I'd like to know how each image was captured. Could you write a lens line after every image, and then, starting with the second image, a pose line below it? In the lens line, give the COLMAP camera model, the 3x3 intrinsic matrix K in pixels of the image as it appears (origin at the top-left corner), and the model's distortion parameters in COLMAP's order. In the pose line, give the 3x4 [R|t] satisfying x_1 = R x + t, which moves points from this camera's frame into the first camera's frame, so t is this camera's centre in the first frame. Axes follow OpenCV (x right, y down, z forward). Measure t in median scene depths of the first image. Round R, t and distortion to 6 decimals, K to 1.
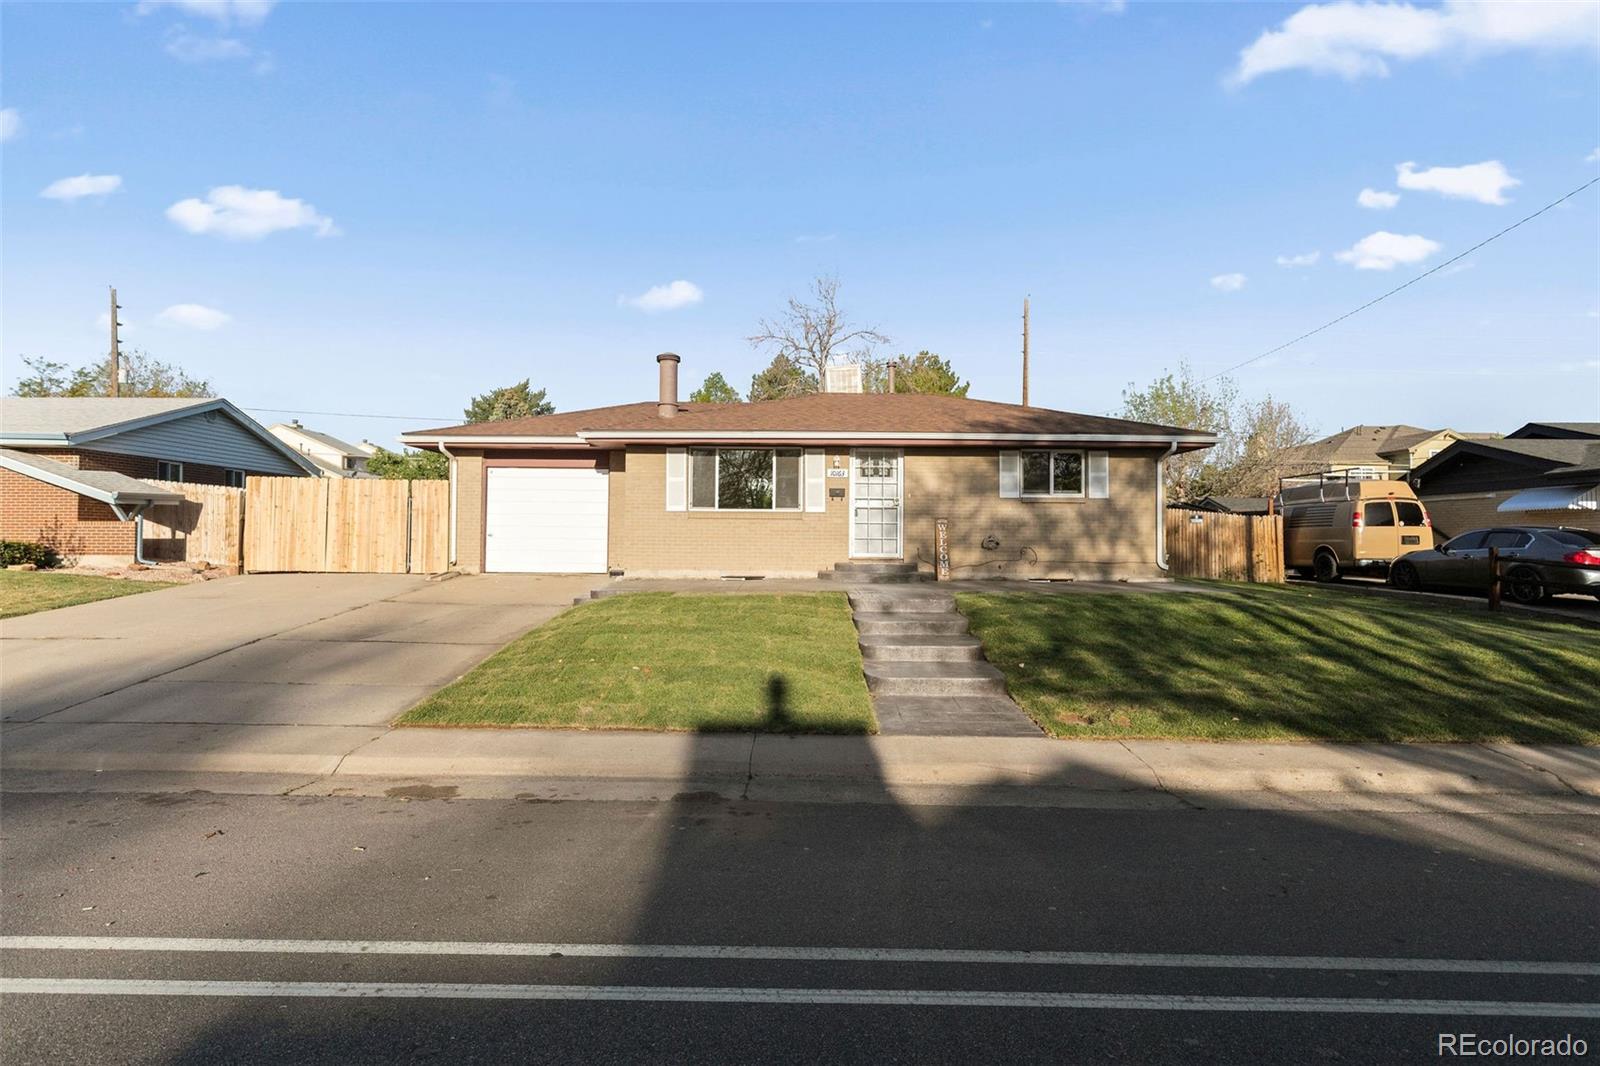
lens RADIAL K [[840.9, 0, 800.0], [0, 840.9, 533.0], [0, 0, 1]] dist [0.001940, 0.000271]
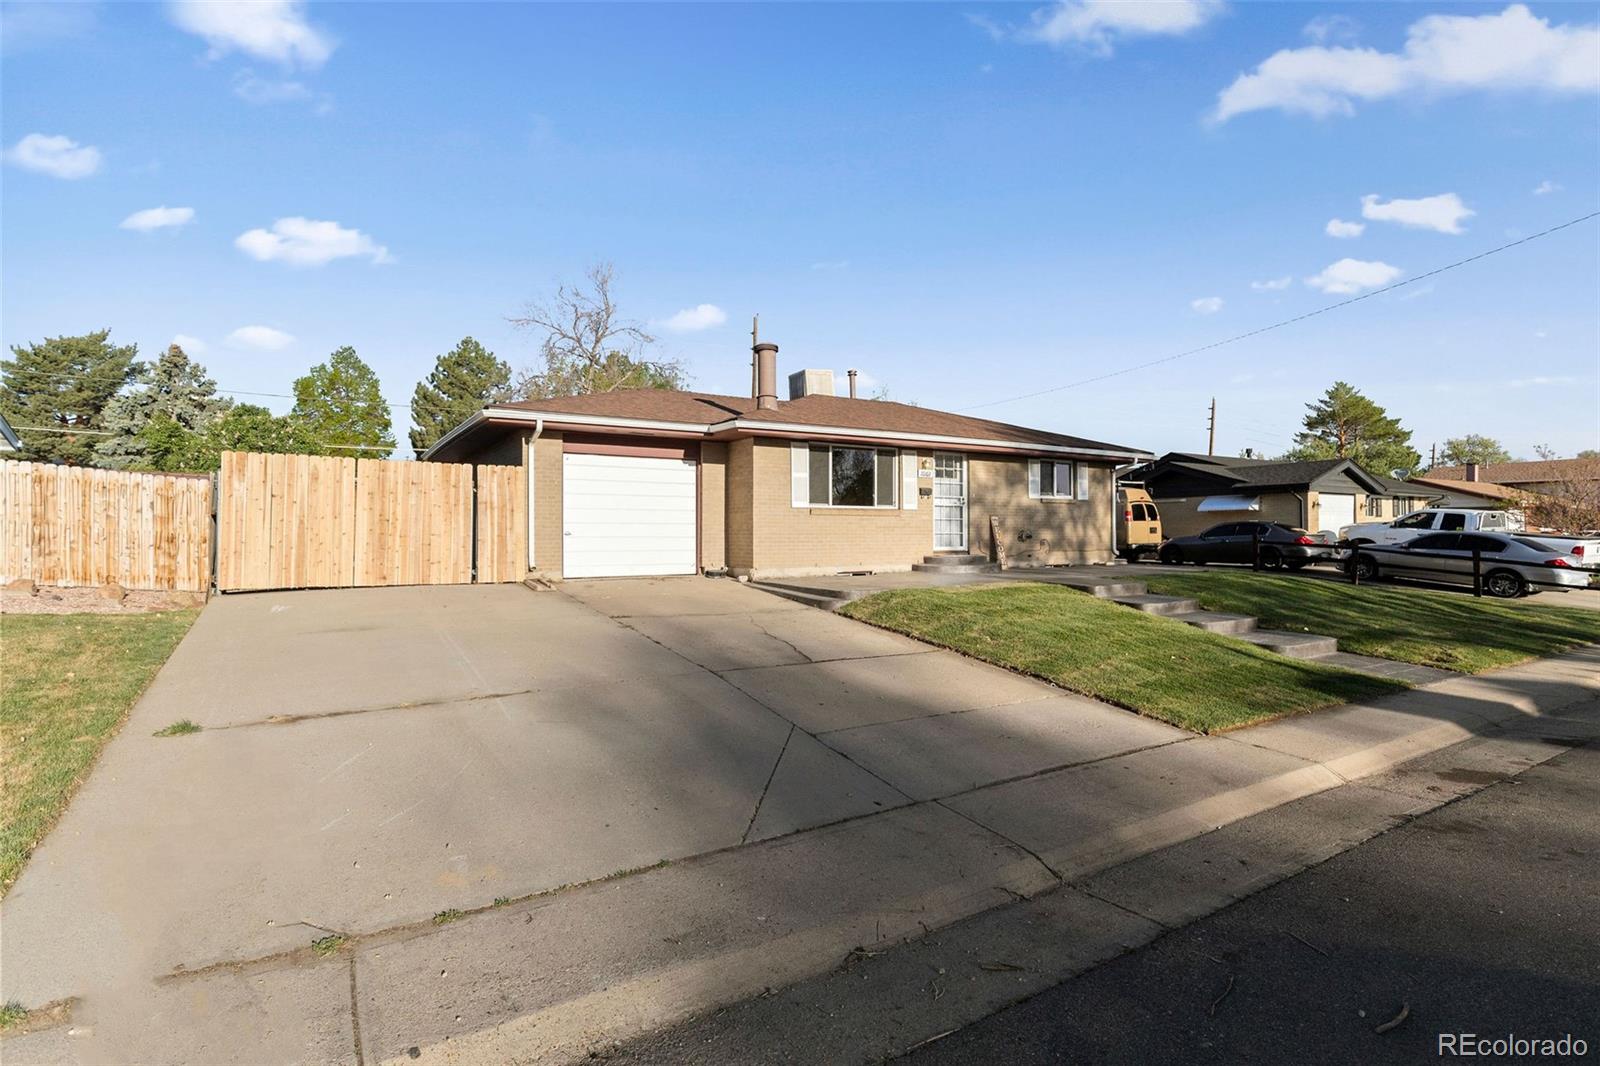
lens RADIAL K [[781.7, 0, 800.0], [0, 781.7, 533.0], [0, 0, 1]] dist [0.000126, 0.000243]
pose [[0.848868, -0.009949, 0.528511, -0.620553], [0.004871, 0.999928, 0.010999, -0.006064], [-0.528583, -0.006762, 0.848855, 0.227715]]
